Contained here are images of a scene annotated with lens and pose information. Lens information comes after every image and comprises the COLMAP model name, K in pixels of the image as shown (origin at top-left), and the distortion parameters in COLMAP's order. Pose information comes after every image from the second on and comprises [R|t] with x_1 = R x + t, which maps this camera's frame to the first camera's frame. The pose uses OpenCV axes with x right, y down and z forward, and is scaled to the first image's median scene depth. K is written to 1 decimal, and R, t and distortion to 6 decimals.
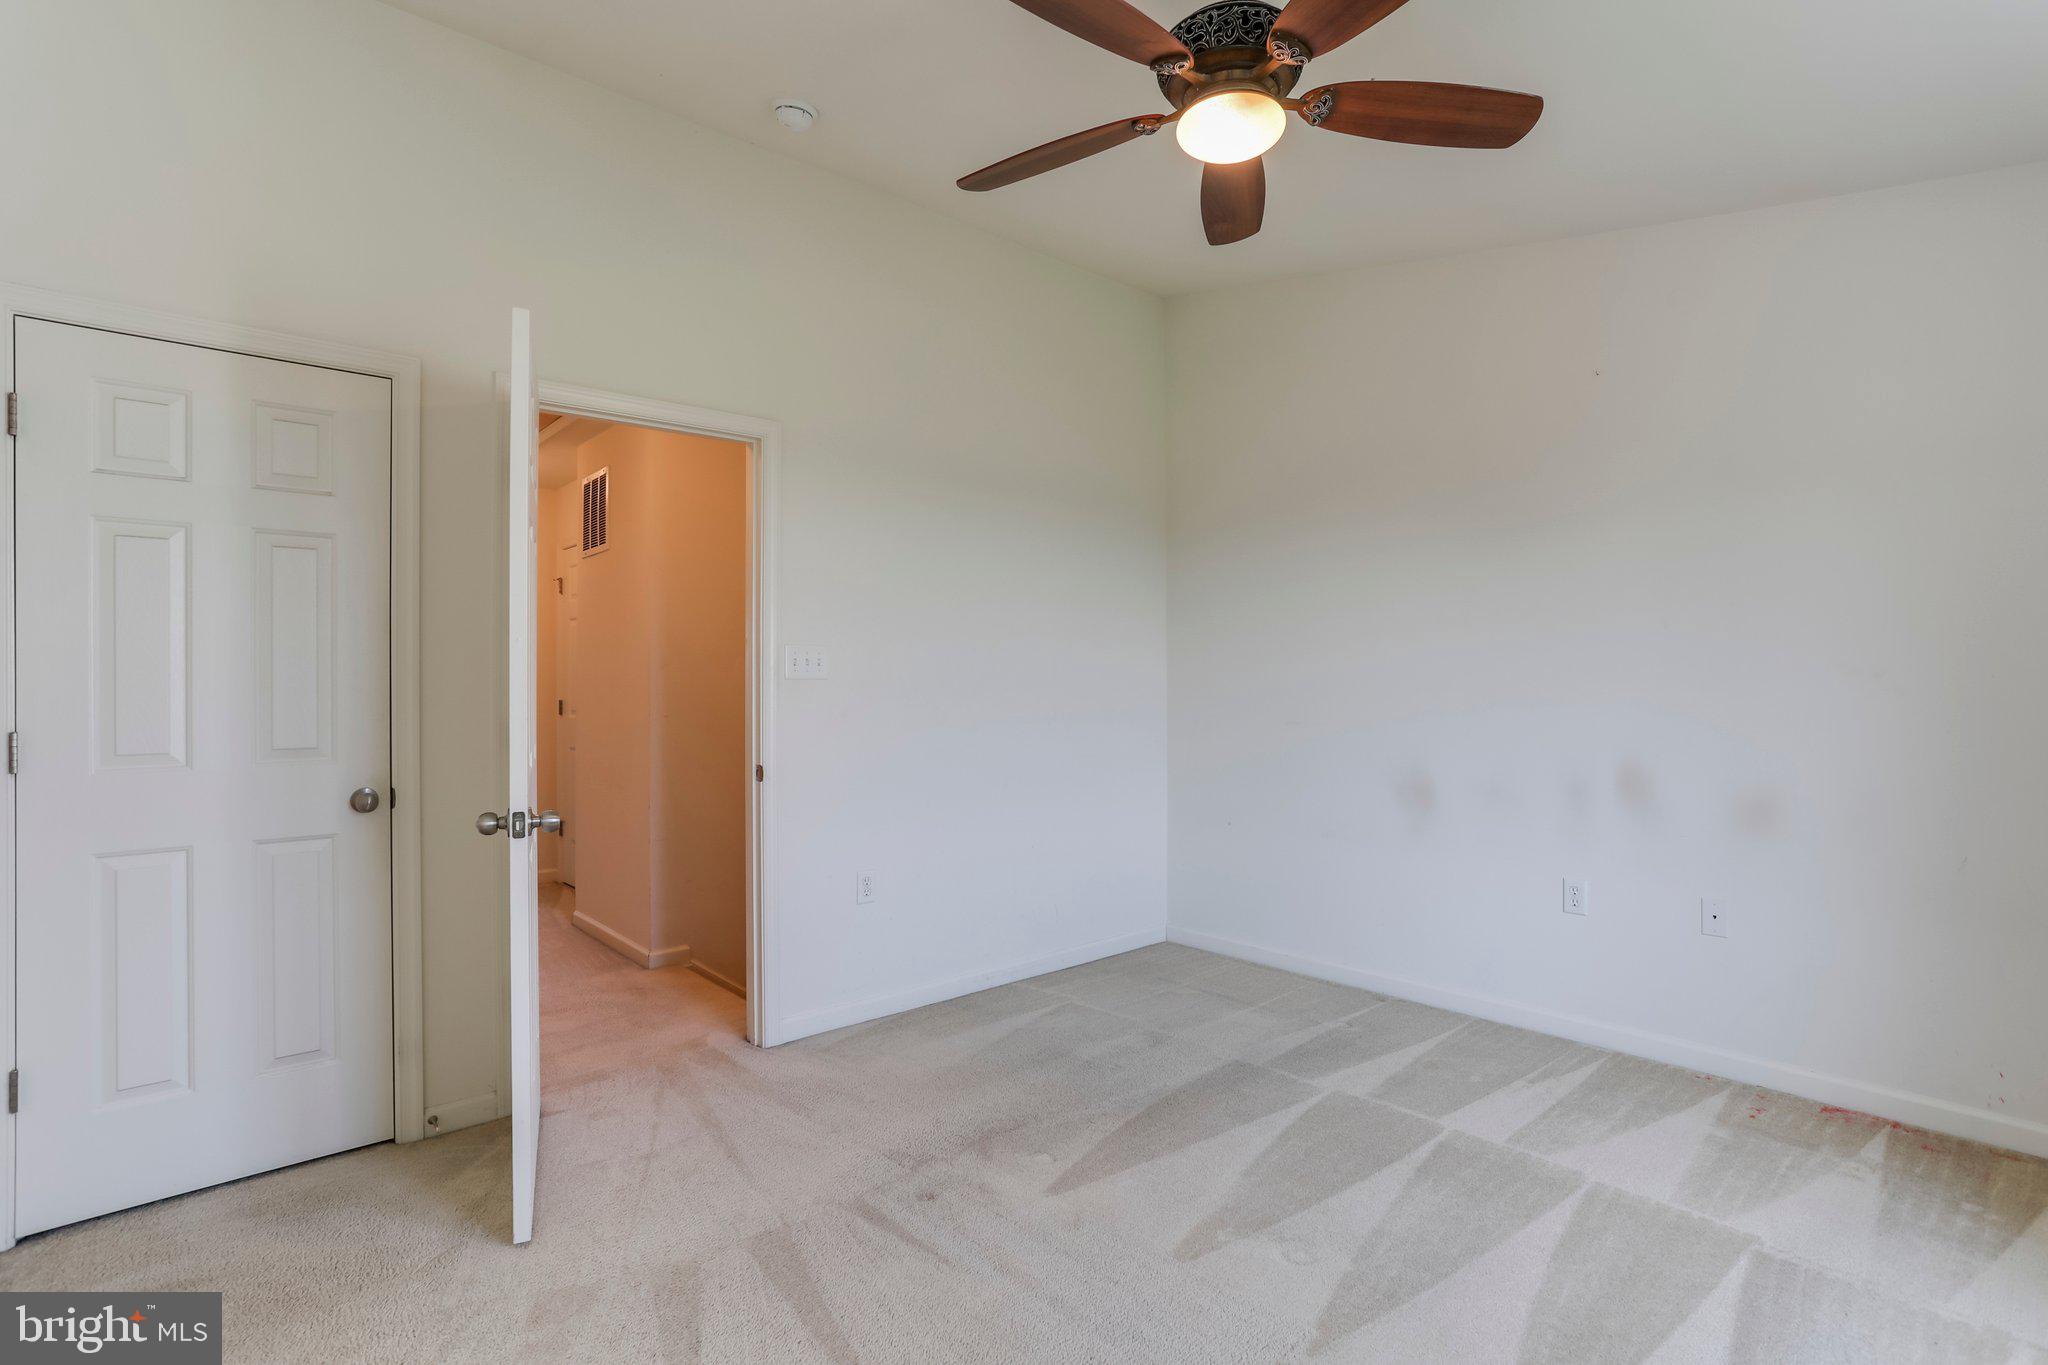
lens RADIAL K [[1041.0, 0, 1024.0], [0, 1041.0, 682.5], [0, 0, 1]] dist [0.000614, 0.000195]
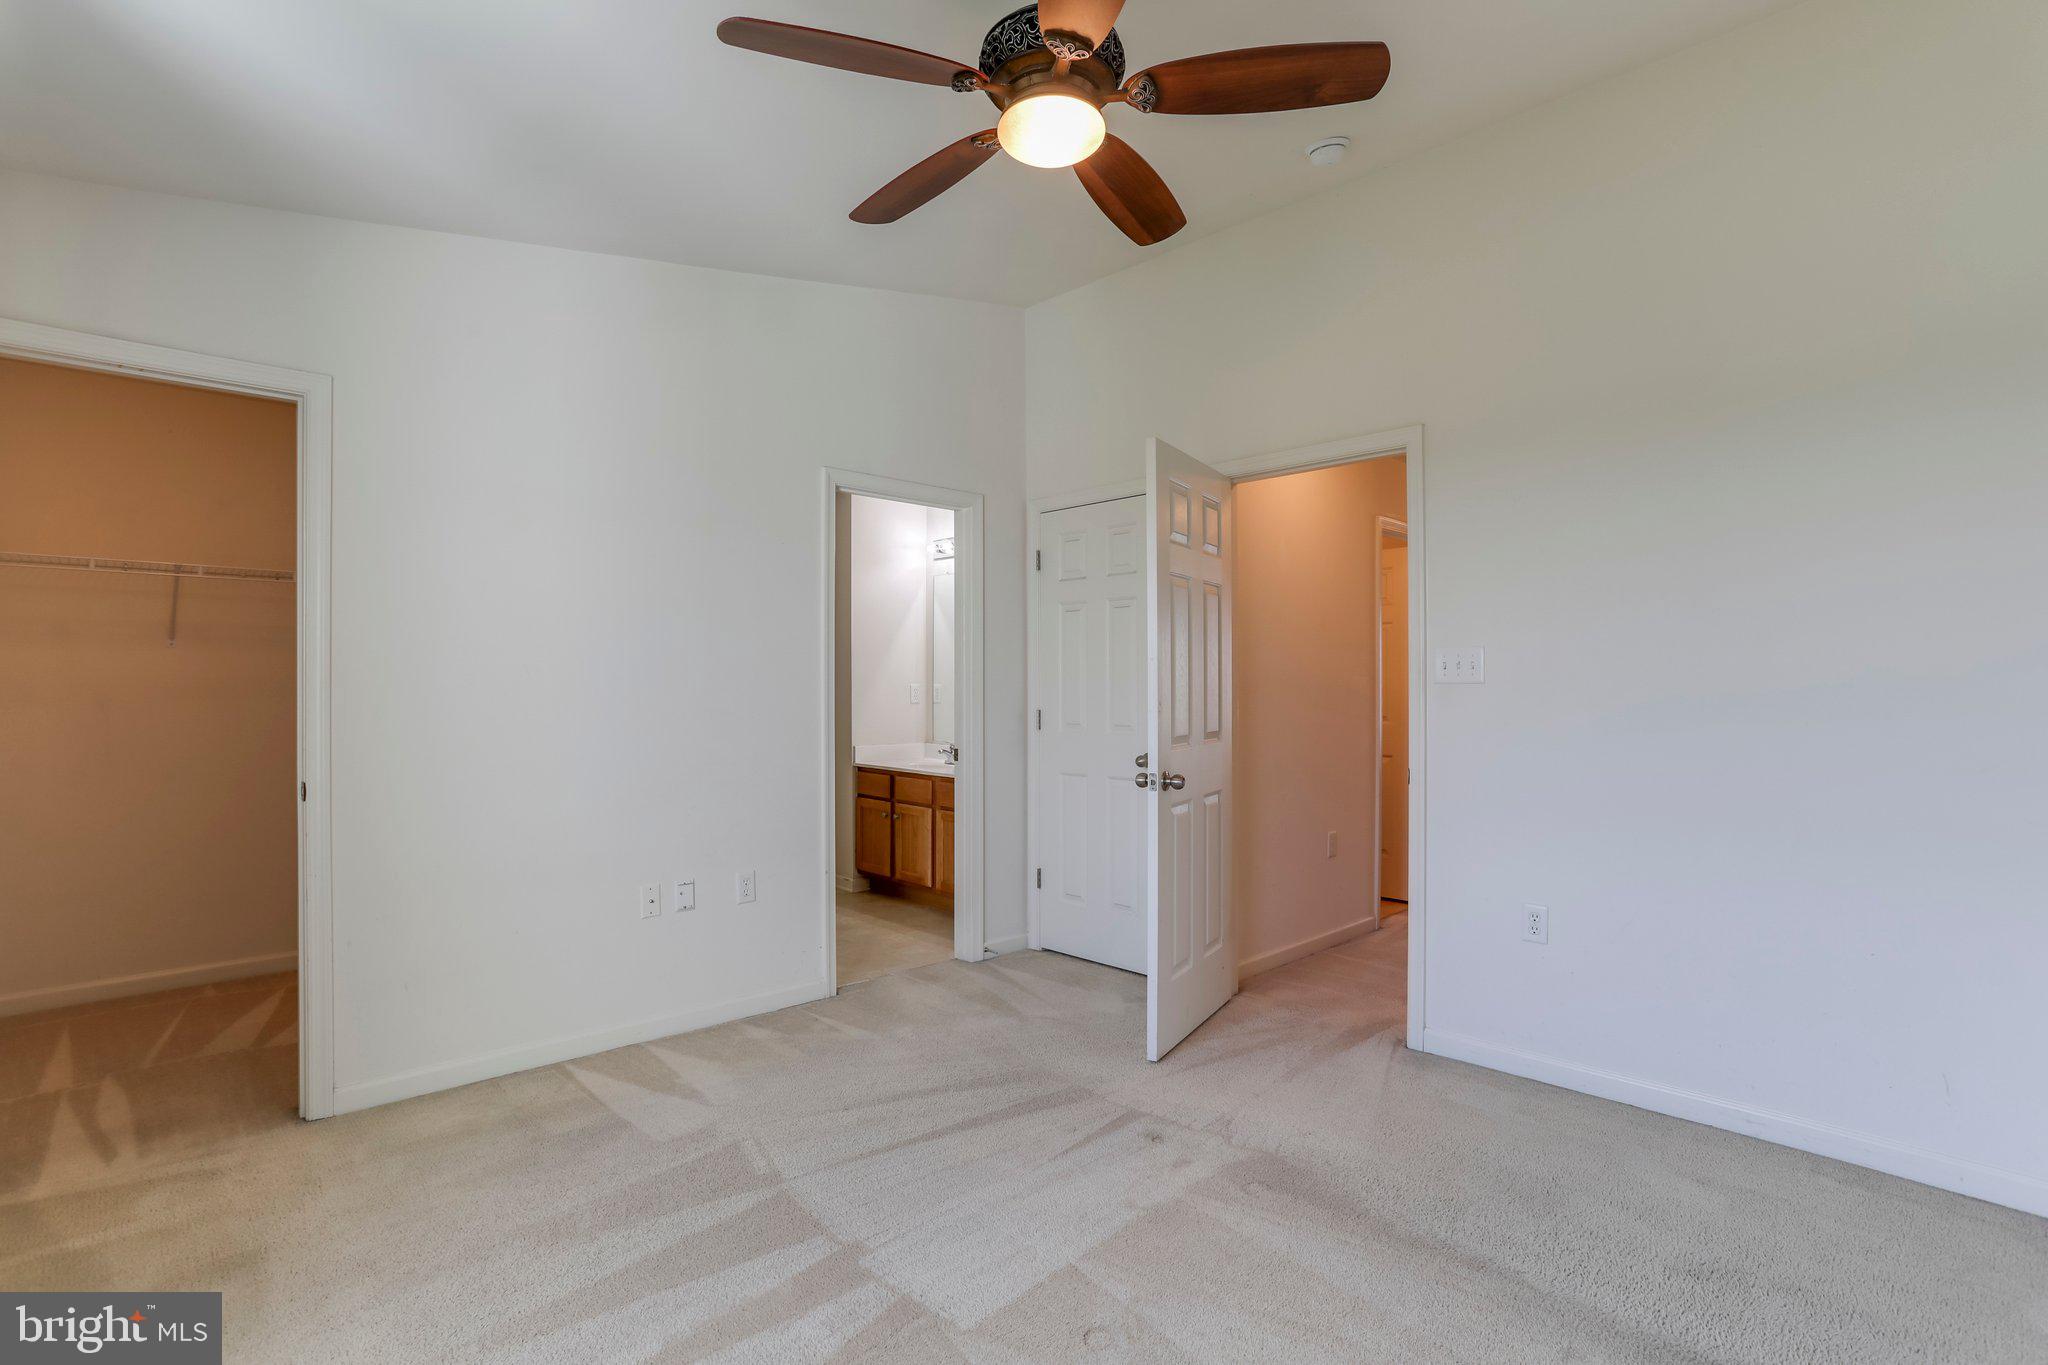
lens RADIAL K [[1000.9, 0, 1024.0], [0, 1000.9, 682.5], [0, 0, 1]] dist [-0.001205, 0.000453]
pose [[0.027158, 0.001111, -0.999631, 0.949521], [0.000426, 0.999999, 0.001123, -0.006906], [0.999631, -0.000456, 0.027157, 0.786911]]
